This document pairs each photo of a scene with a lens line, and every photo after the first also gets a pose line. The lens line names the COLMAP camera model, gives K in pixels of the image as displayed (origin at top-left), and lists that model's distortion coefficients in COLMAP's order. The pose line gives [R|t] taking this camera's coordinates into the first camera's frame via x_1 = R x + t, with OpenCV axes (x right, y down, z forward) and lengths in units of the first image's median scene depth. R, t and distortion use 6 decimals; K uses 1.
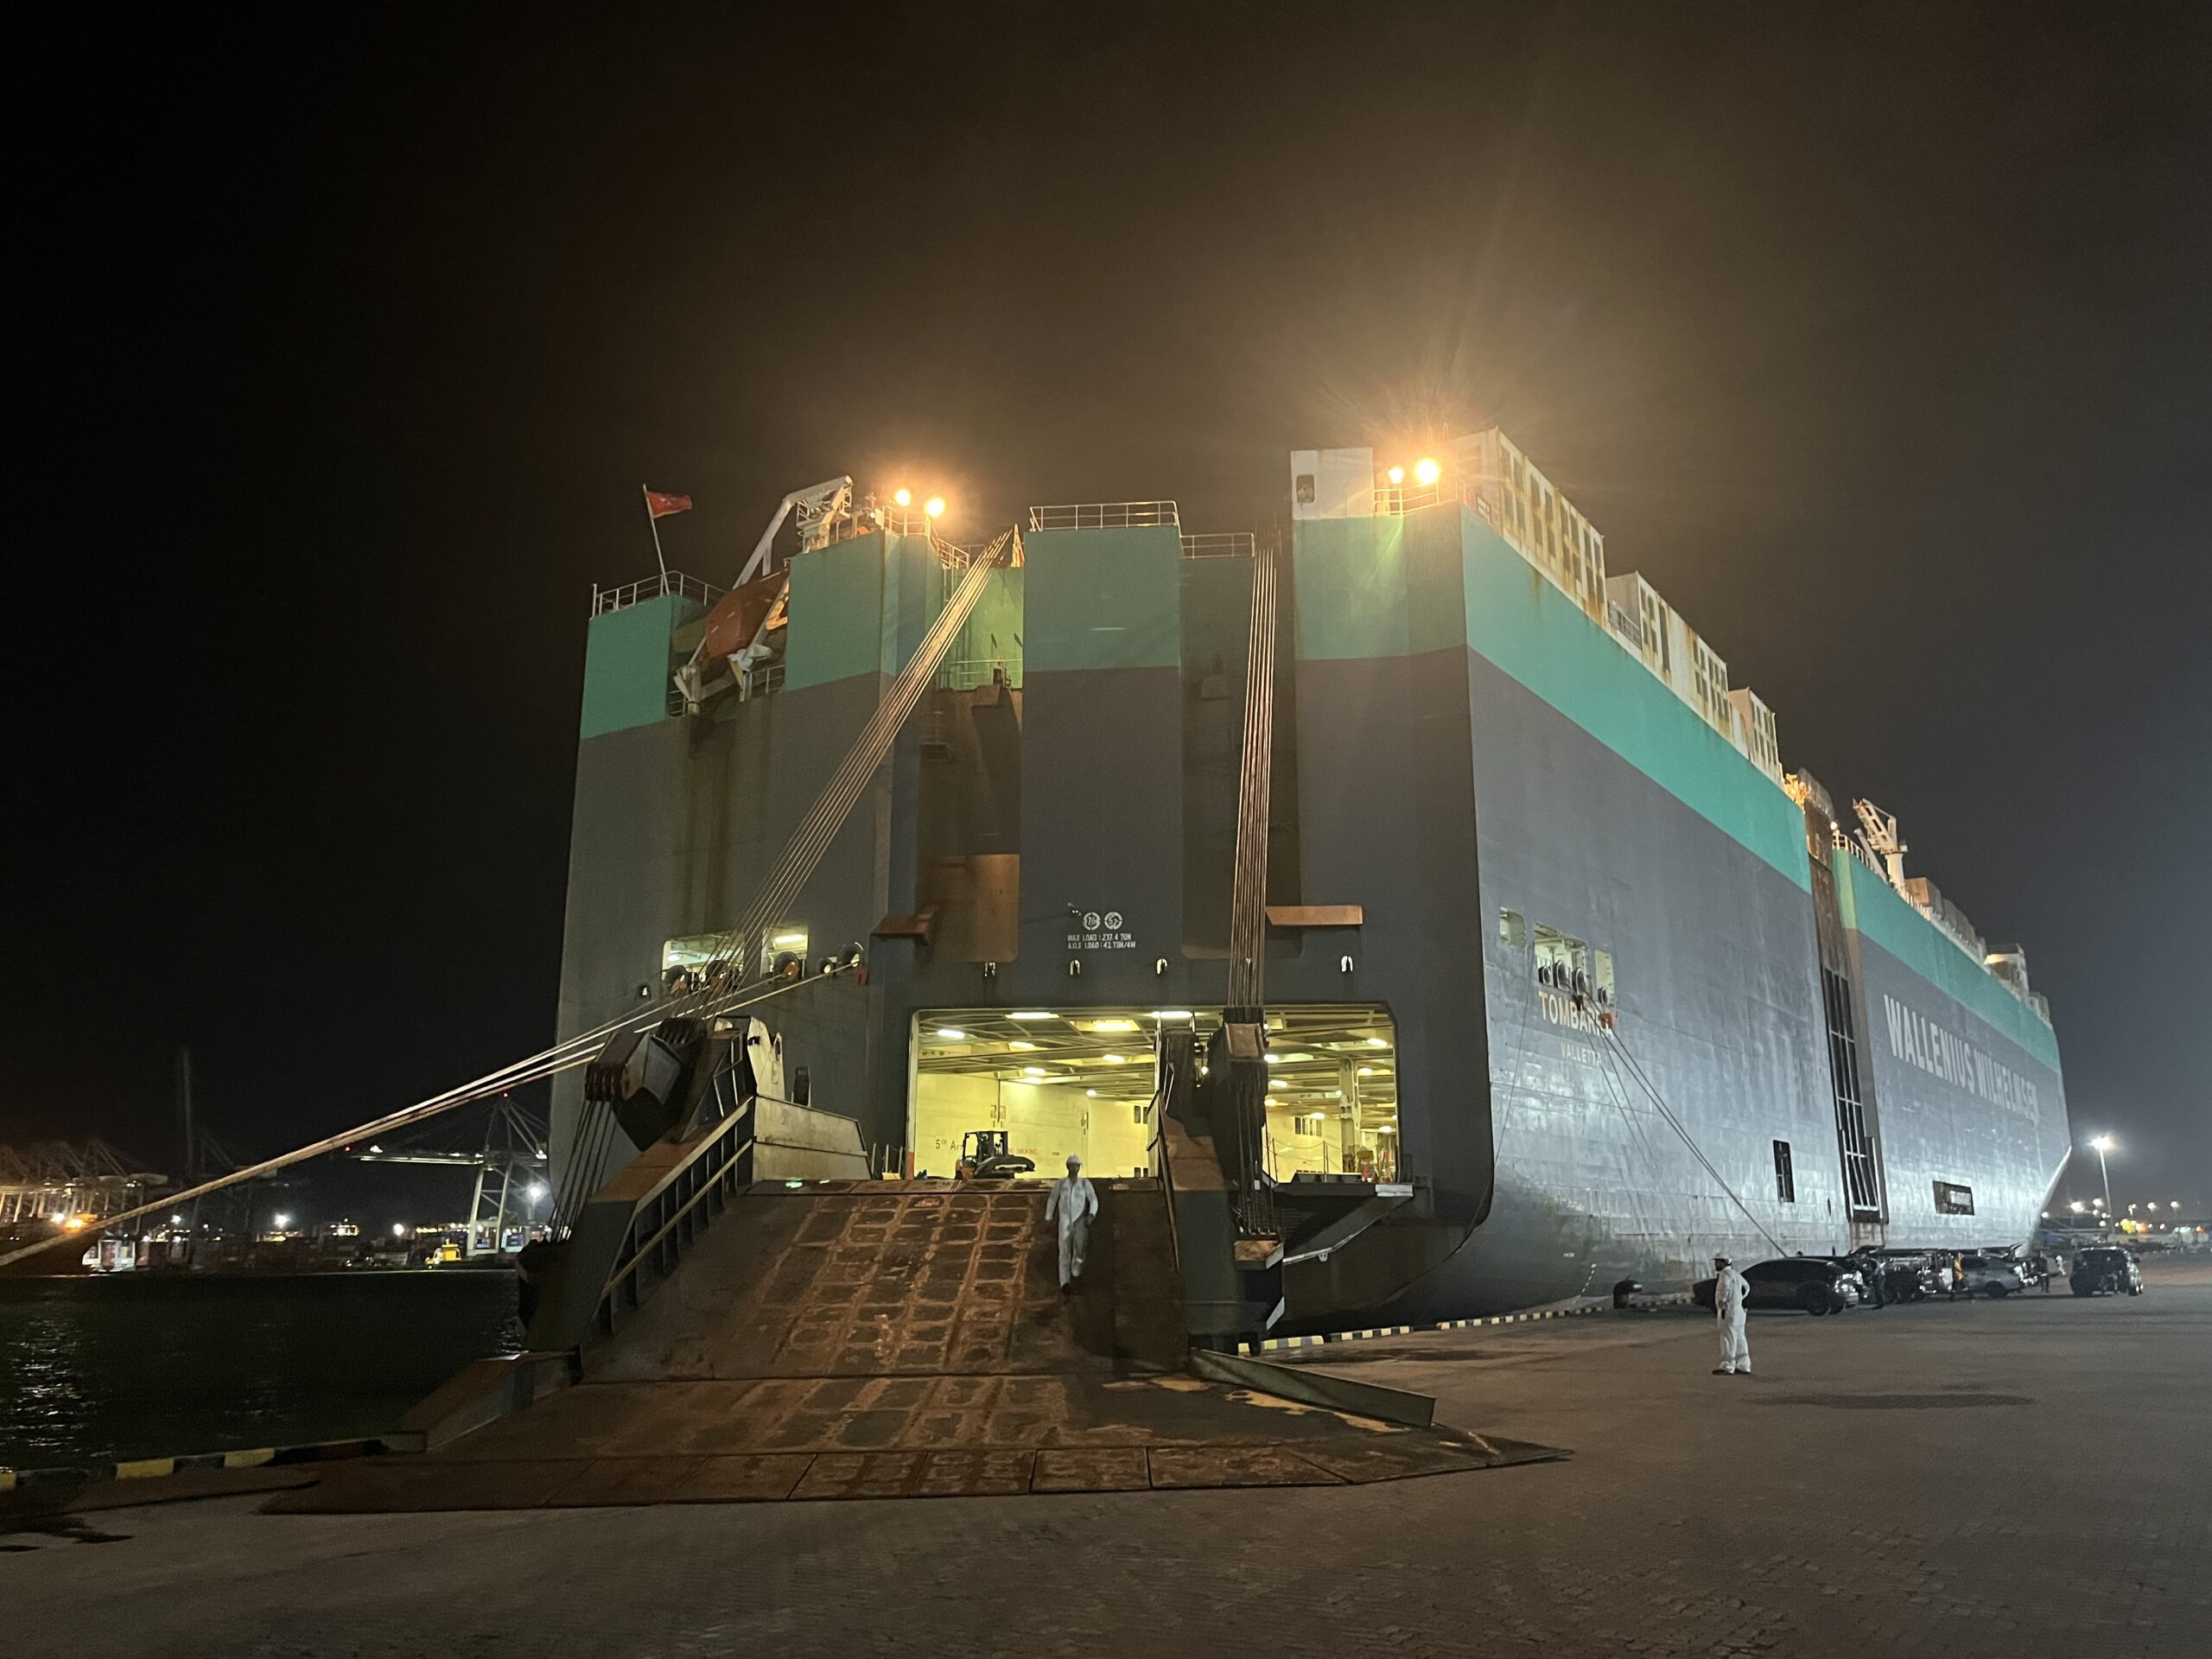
lens RADIAL K [[1680.9, 0, 1106.0], [0, 1680.9, 829.5], [0, 0, 1]] dist [0.052151, -0.079048]
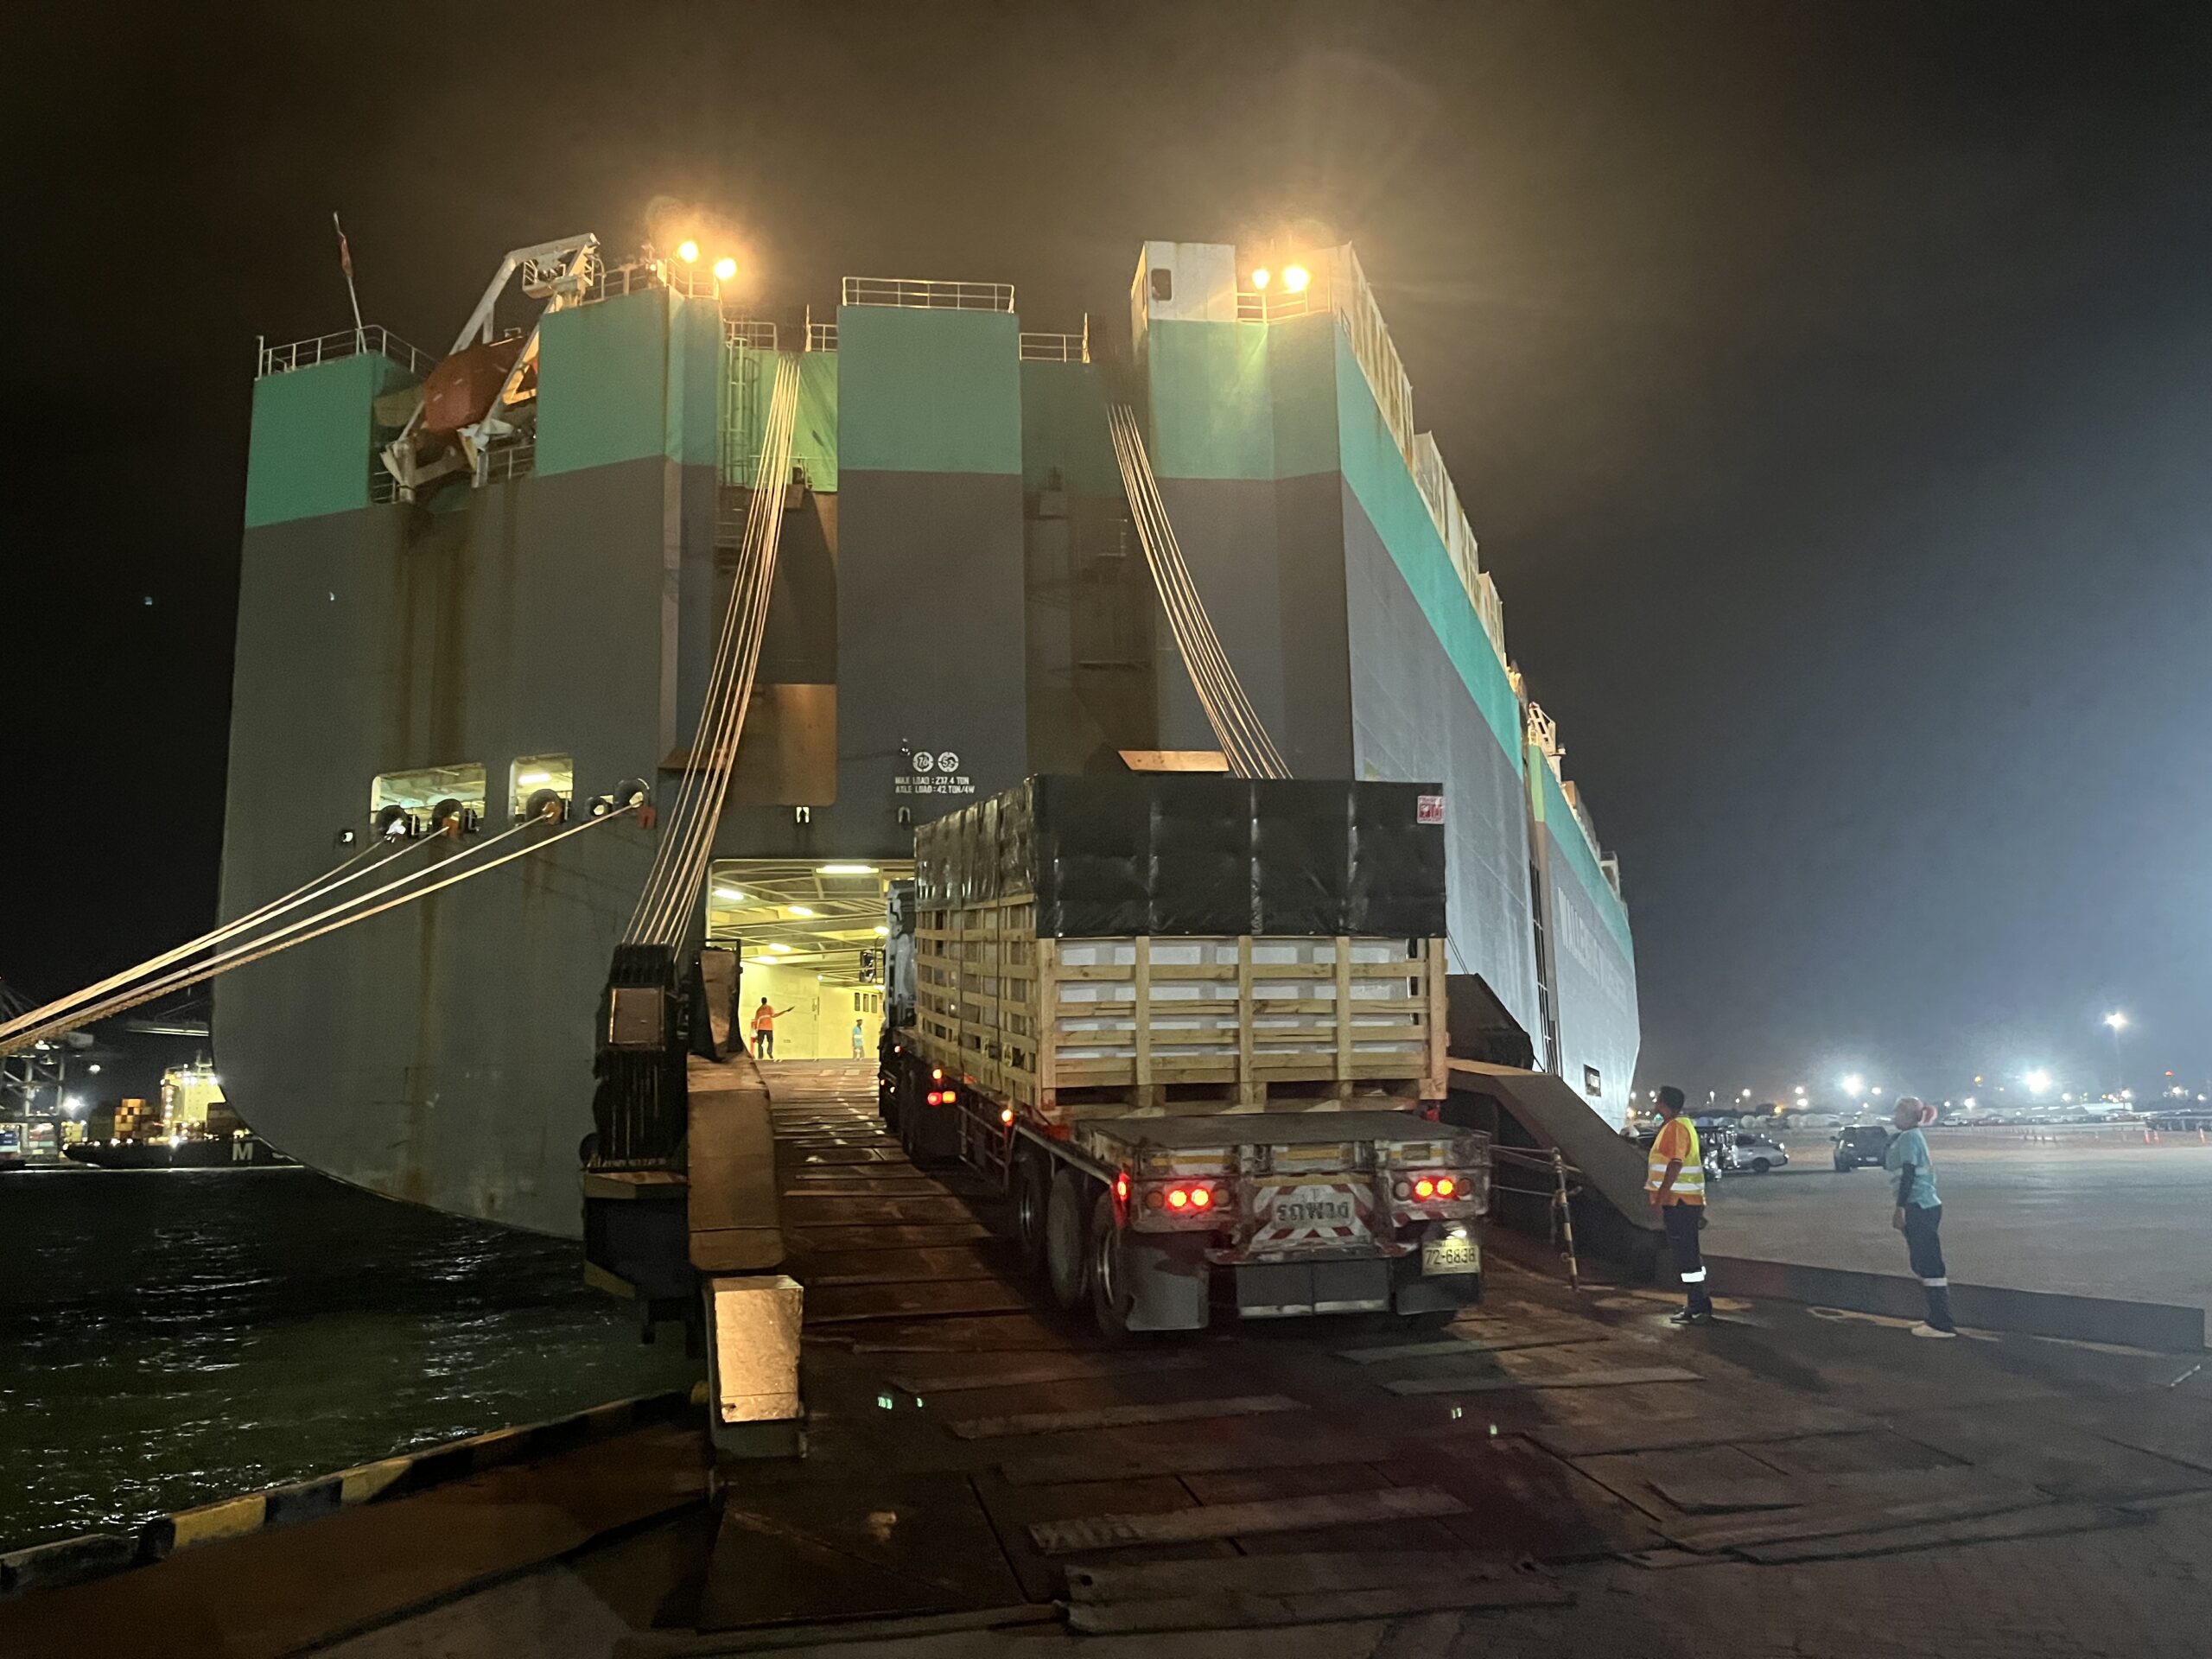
lens RADIAL K [[1679.4, 0, 1106.0], [0, 1679.4, 829.5], [0, 0, 1]] dist [0.037824, 0.000408]
pose [[0.972289, 0.019677, 0.232951, -0.105519], [-0.032339, 0.998192, 0.050662, 0.037952], [-0.231533, -0.056791, 0.971168, 0.121351]]
